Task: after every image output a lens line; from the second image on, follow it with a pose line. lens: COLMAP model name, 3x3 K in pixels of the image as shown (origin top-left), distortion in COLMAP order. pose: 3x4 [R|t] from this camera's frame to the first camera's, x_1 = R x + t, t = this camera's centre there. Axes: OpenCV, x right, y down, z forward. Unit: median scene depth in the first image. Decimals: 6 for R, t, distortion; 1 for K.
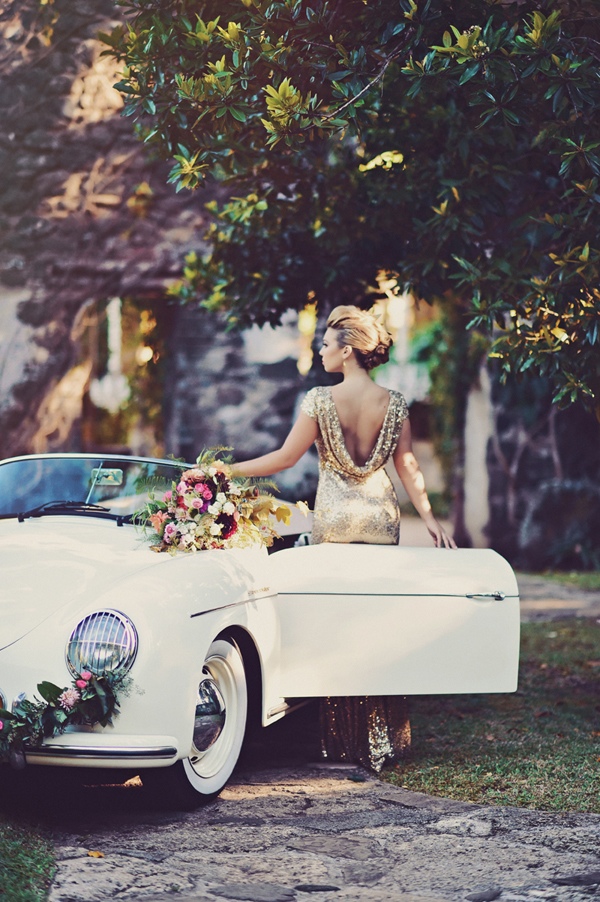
lens RADIAL K [[2169.5, 0, 267.3], [0, 2169.5, 451.1], [0, 0, 1]] dist [-0.115515, 0.571736]
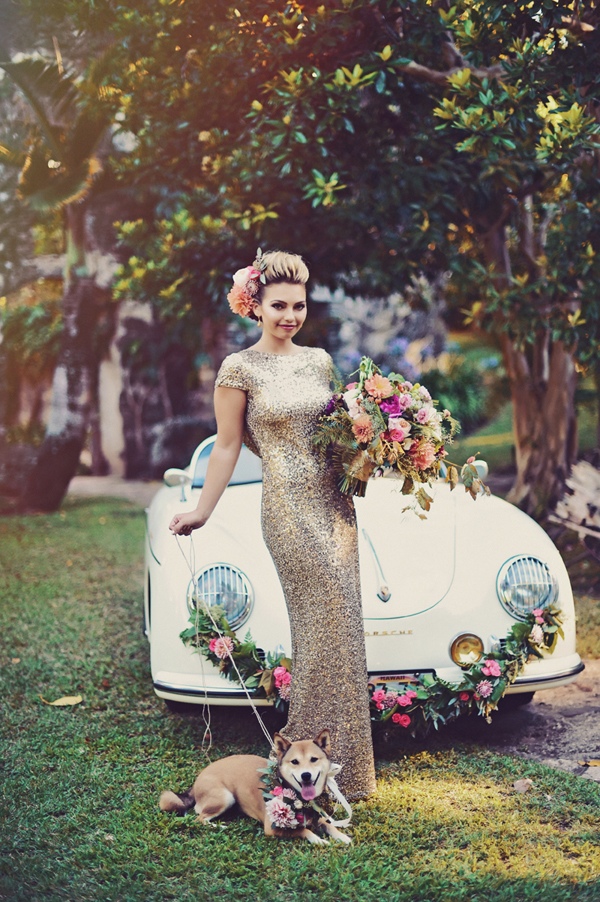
lens RADIAL K [[1291.1, 0, 300.4], [0, 1291.1, 426.1], [0, 0, 1]] dist [-0.133865, 0.010169]
pose [[0.886285, -0.062219, 0.458942, -0.414253], [0.049352, 0.997981, 0.039991, -0.025842], [-0.460503, -0.012793, 0.887566, 0.356873]]
